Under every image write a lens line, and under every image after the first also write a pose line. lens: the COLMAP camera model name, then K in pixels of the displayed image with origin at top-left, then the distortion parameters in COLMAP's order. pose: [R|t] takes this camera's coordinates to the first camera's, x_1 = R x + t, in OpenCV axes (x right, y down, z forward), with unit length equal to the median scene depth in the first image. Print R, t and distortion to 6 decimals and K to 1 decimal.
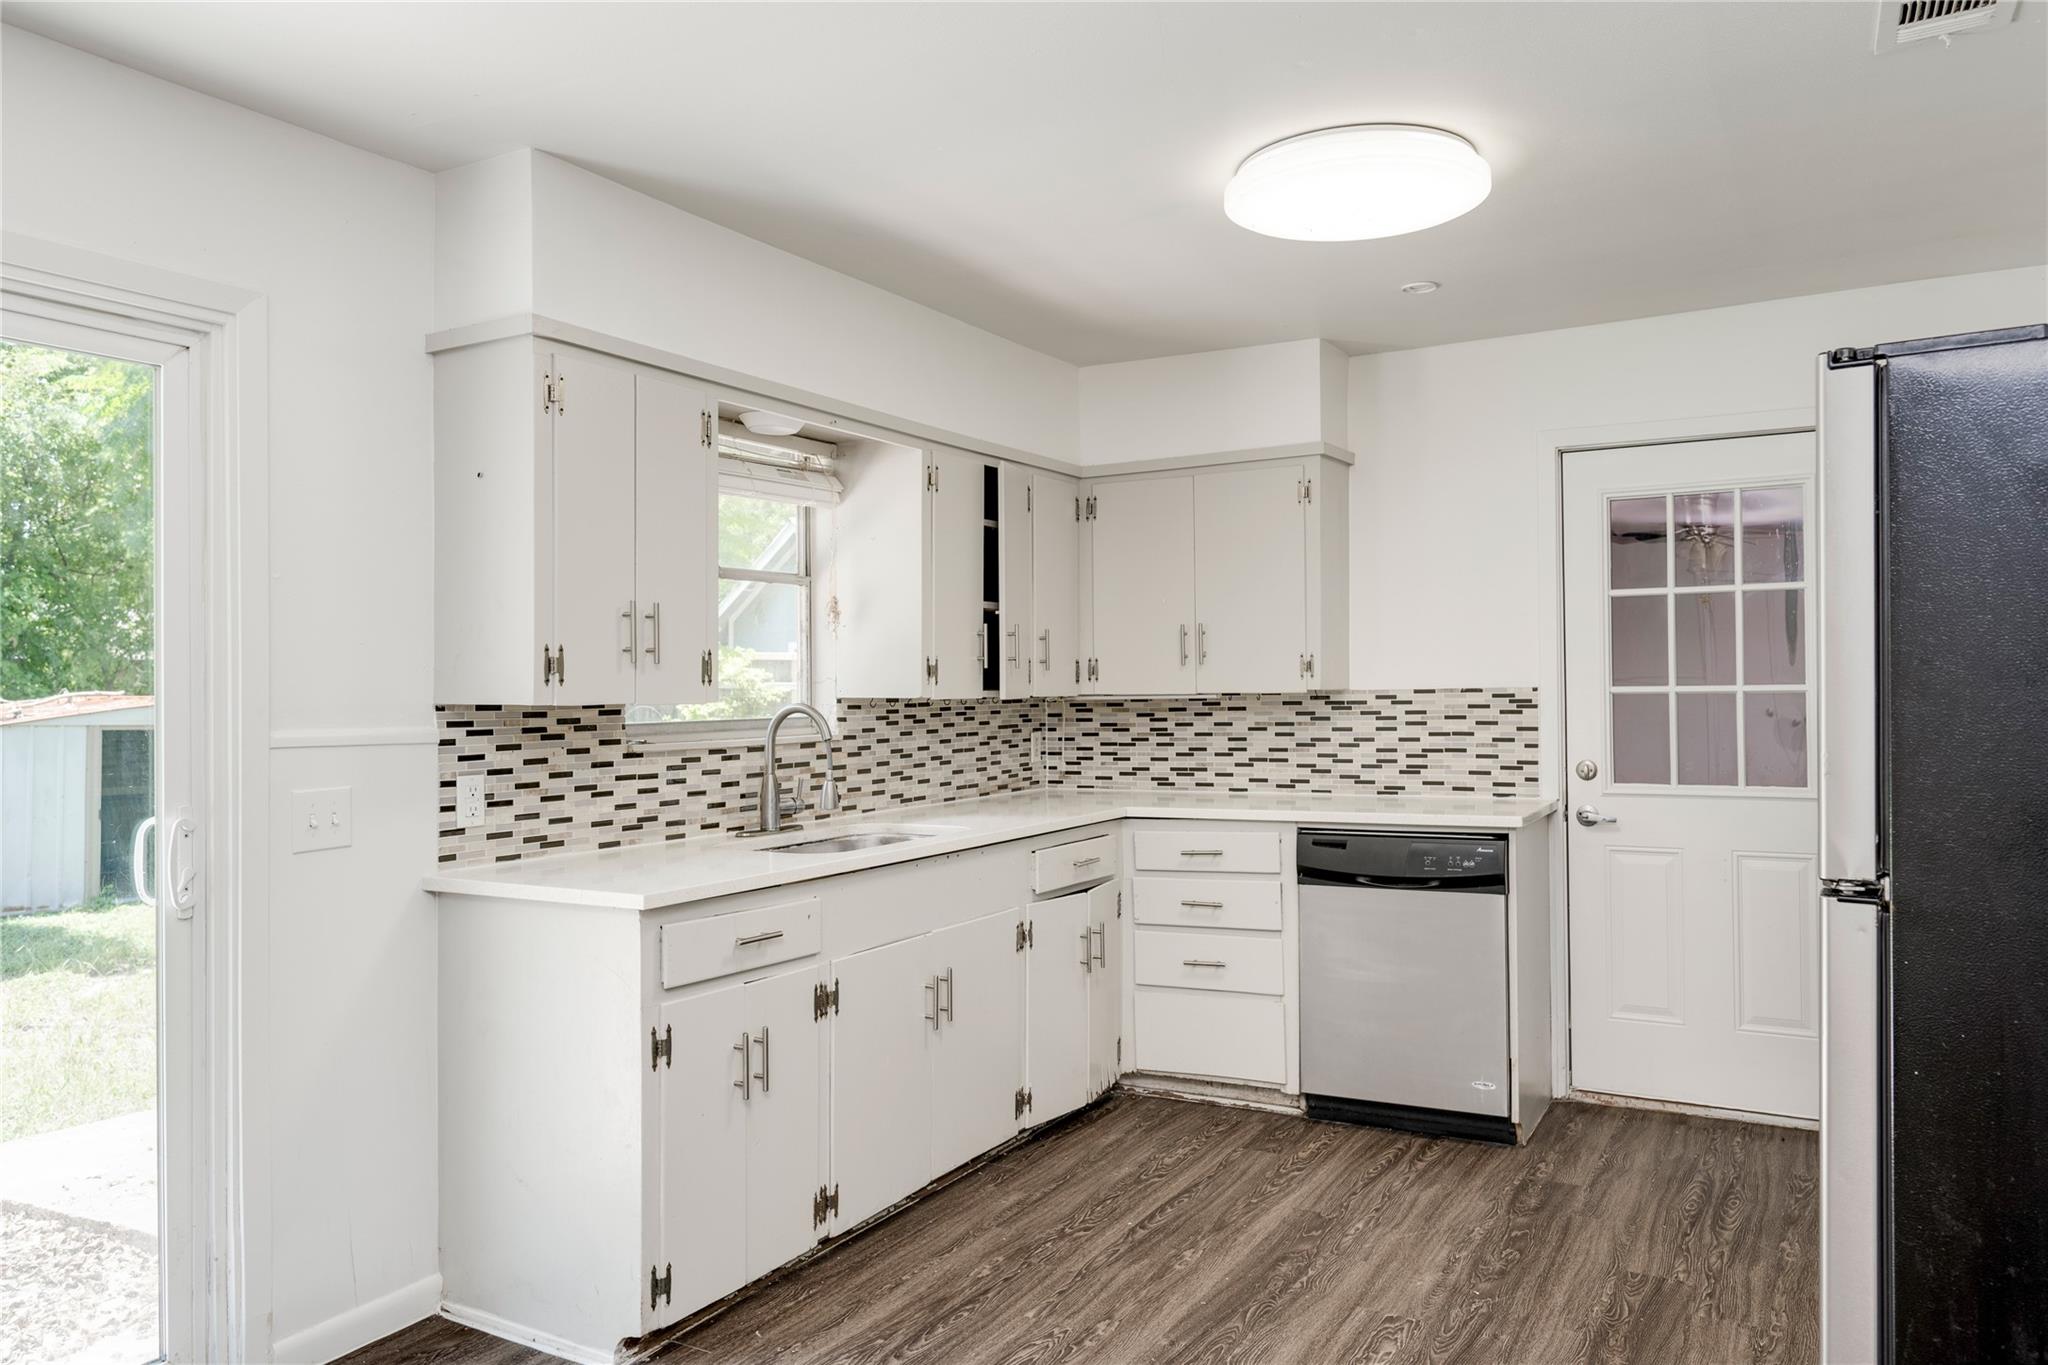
lens RADIAL K [[1422.0, 0, 1032.6], [0, 1422.0, 683.4], [0, 0, 1]] dist [-0.000553, 0.001041]
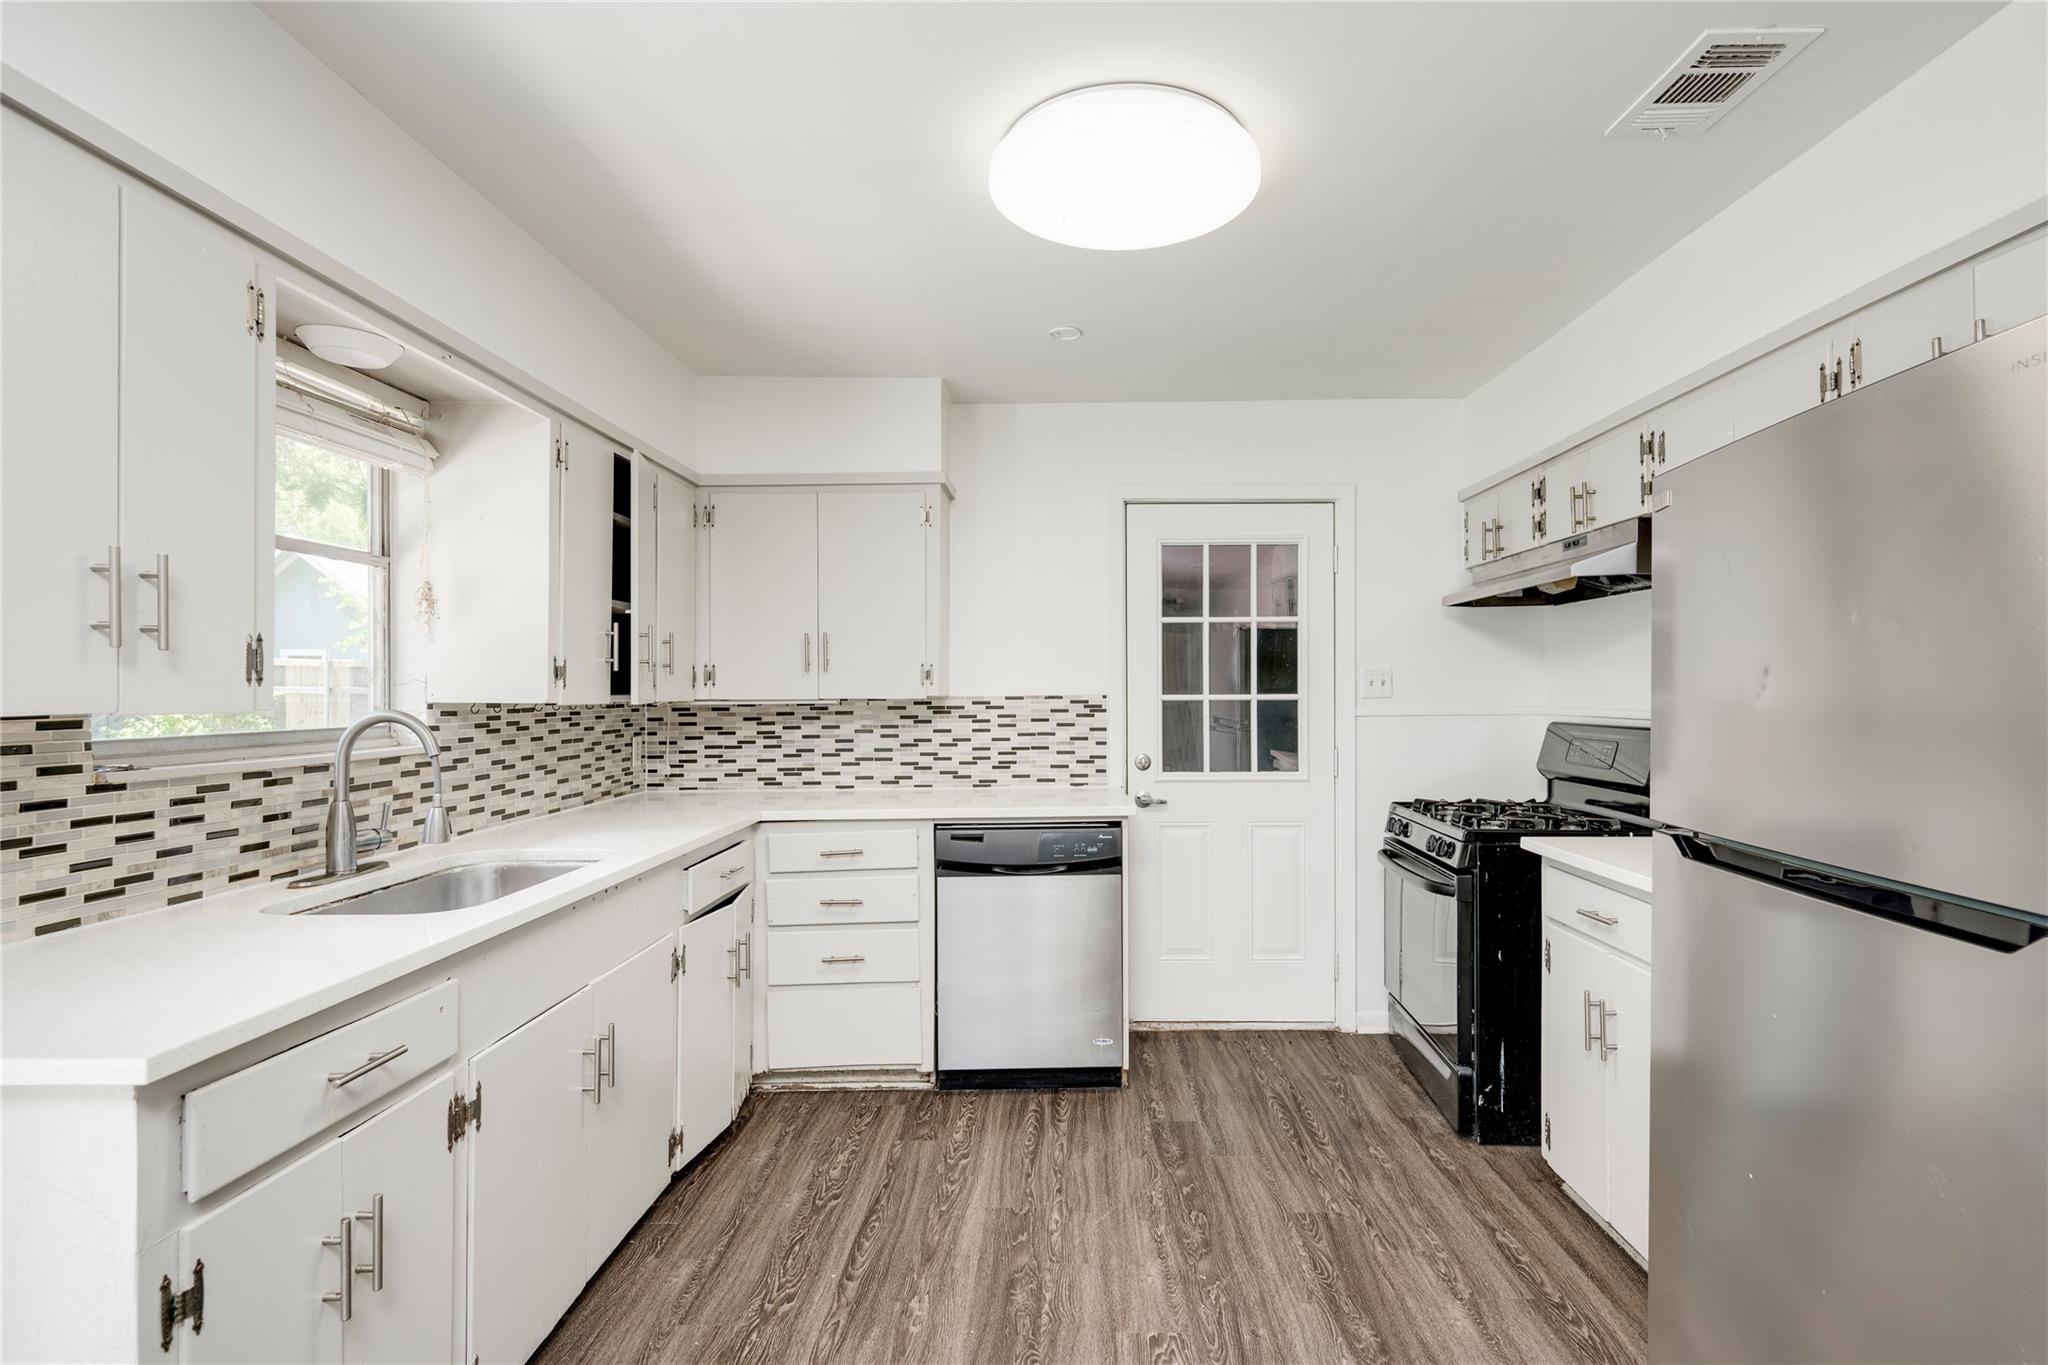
lens RADIAL K [[973.4, 0, 1056.8], [0, 973.4, 693.9], [0, 0, 1]] dist [0.001448, -0.000320]
pose [[0.871404, 0.006450, 0.490524, -0.090044], [-0.007604, 0.999971, 0.000361, 0.001761], [-0.490507, -0.004045, 0.871428, 0.293770]]
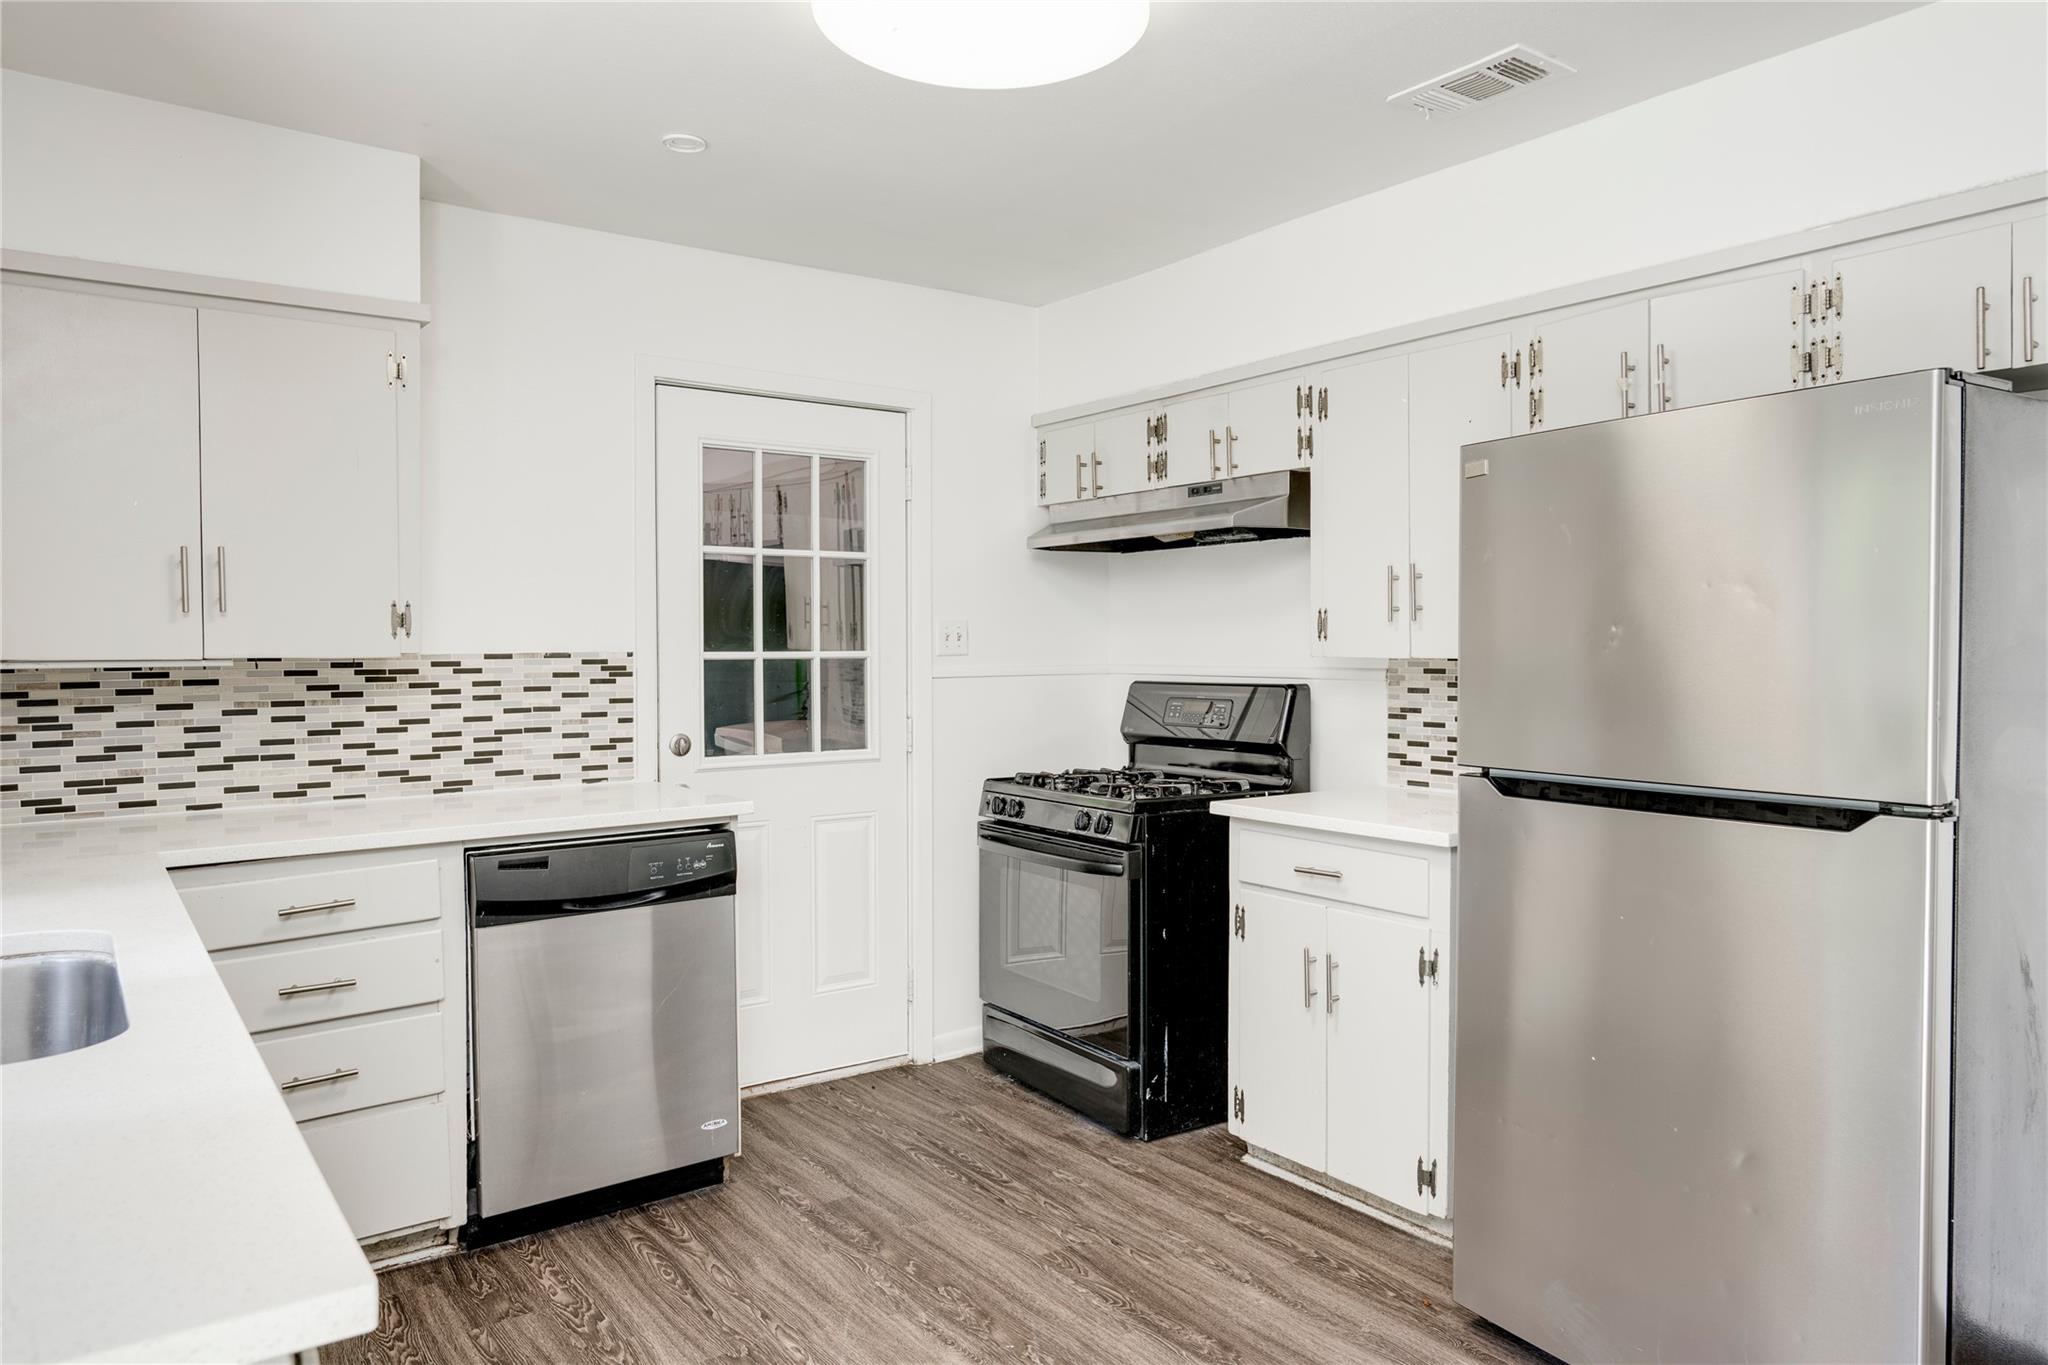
lens RADIAL K [[1349.6, 0, 1024.0], [0, 1349.6, 682.5], [0, 0, 1]] dist [-0.001477, 0.000322]
pose [[0.409536, -0.013902, 0.912188, -0.291904], [-0.005292, 0.999831, 0.017614, 0.005465], [-0.912279, -0.012041, 0.409393, 0.446918]]
